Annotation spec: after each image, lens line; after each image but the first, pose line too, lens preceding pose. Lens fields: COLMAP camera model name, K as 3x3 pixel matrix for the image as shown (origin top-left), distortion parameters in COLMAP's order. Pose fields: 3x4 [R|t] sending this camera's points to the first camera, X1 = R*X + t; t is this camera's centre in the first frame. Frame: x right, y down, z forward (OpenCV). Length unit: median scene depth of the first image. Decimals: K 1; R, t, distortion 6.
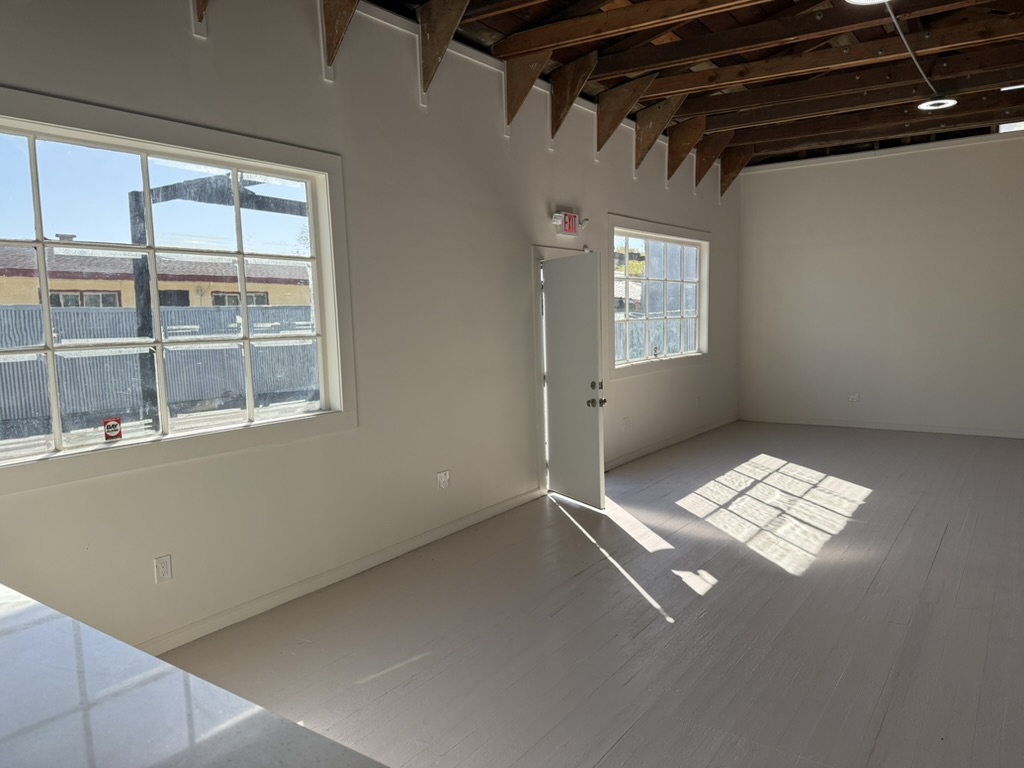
lens RADIAL K [[728.9, 0, 512.0], [0, 728.9, 384.0], [0, 0, 1]] dist [0.062229, -0.080545]
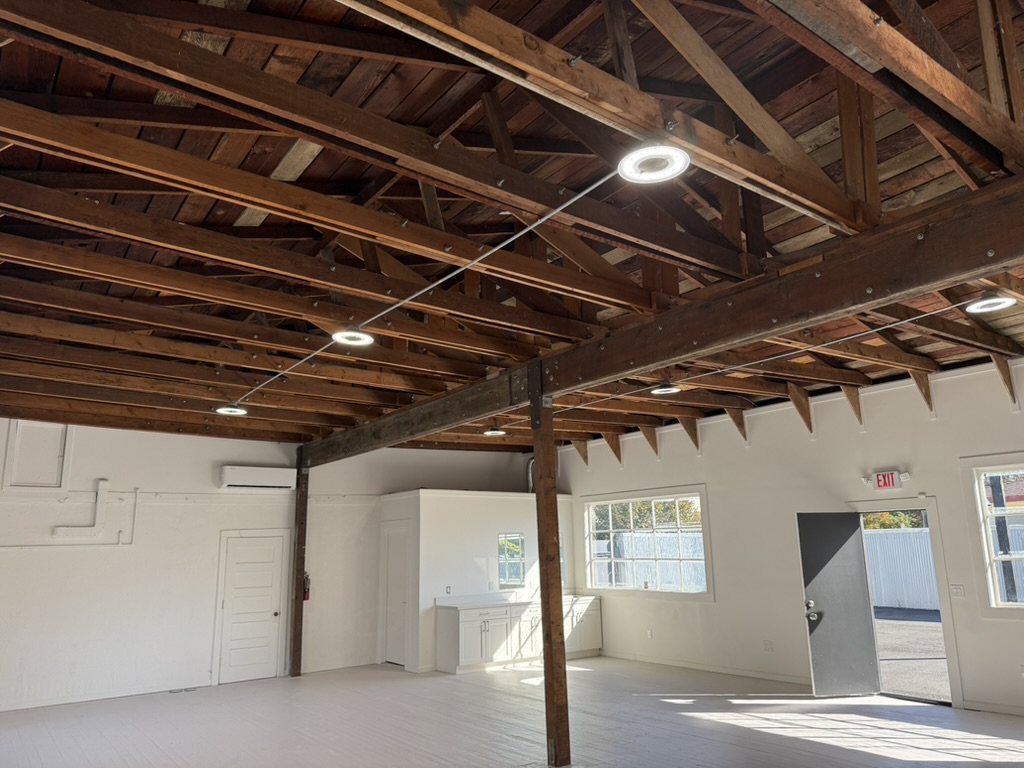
lens RADIAL K [[728.9, 0, 512.0], [0, 728.9, 384.0], [0, 0, 1]] dist [0.062229, -0.080545]
pose [[-0.315438, -0.154679, -0.936255, 1.803703], [-0.037207, 0.987883, -0.150673, -0.196825], [0.948217, -0.012692, -0.317371, 0.933134]]
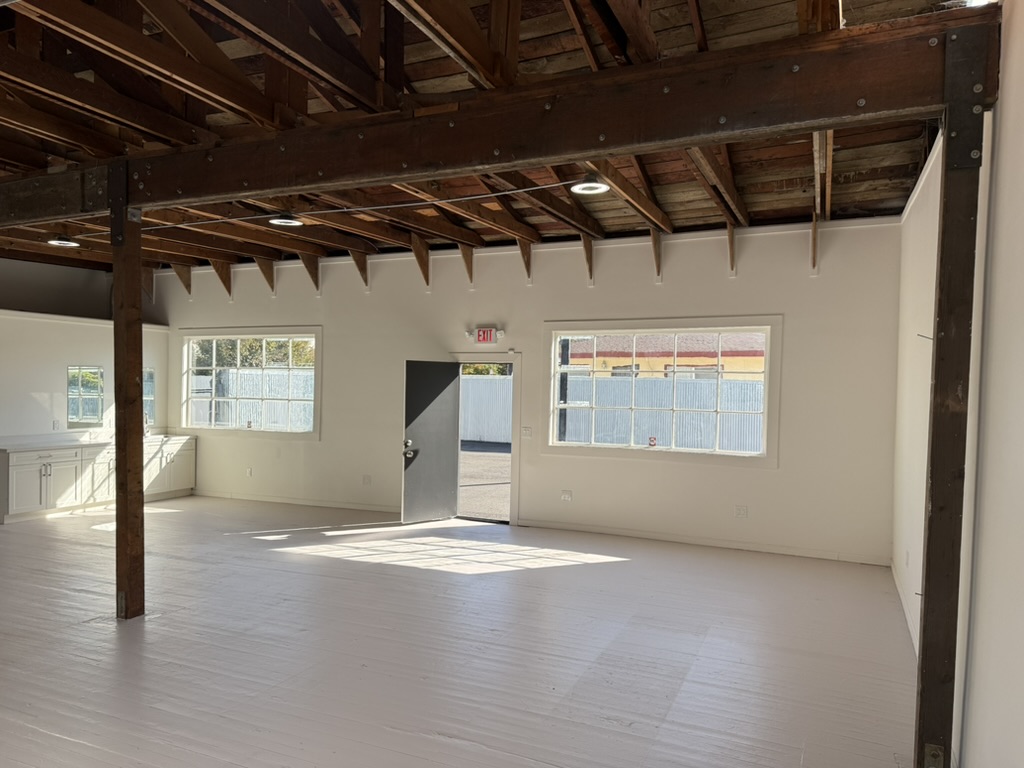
lens RADIAL K [[722.5, 0, 538.1], [0, 722.5, 407.8], [0, 0, 1]] dist [0.070675, -0.094225]
pose [[0.219817, 0.080209, -0.972238, 1.756986], [-0.101672, 0.993070, 0.058940, -0.204869], [0.970229, 0.085894, 0.226448, 0.936416]]
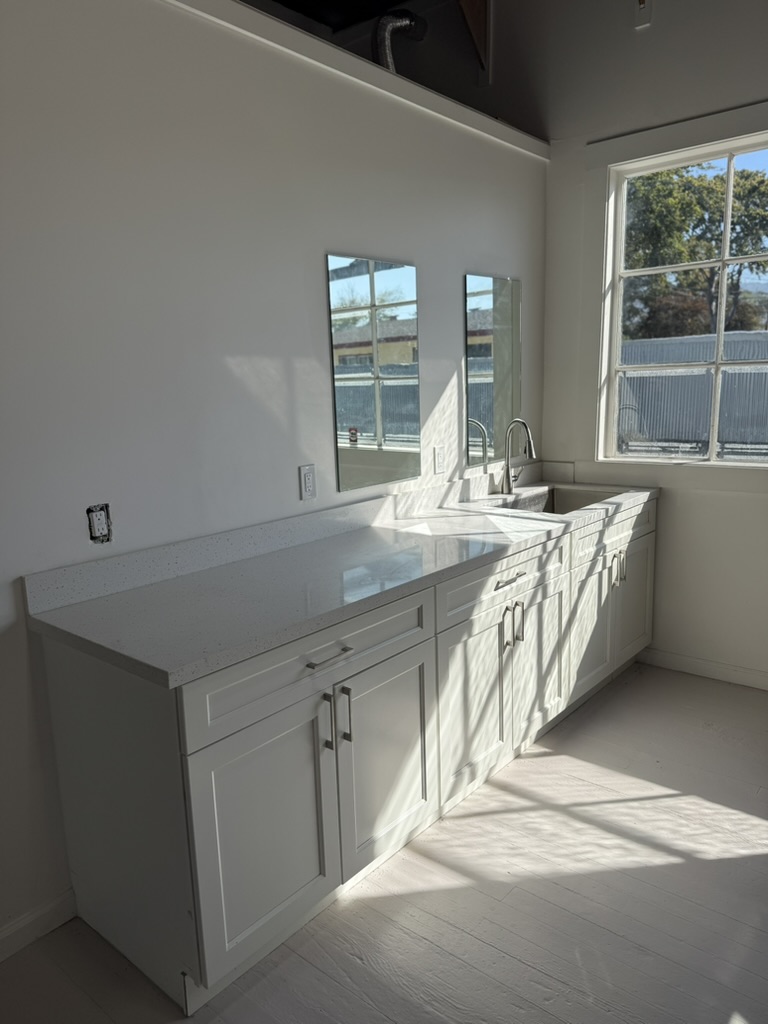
lens RADIAL K [[728.9, 0, 384.0], [0, 728.9, 512.0], [0, 0, 1]] dist [0.062229, -0.080545]
pose [[-0.079302, 0.238033, -0.968014, 0.219152], [-0.046211, 0.969151, 0.242098, -0.035493], [0.995779, 0.063932, -0.065856, 0.280292]]
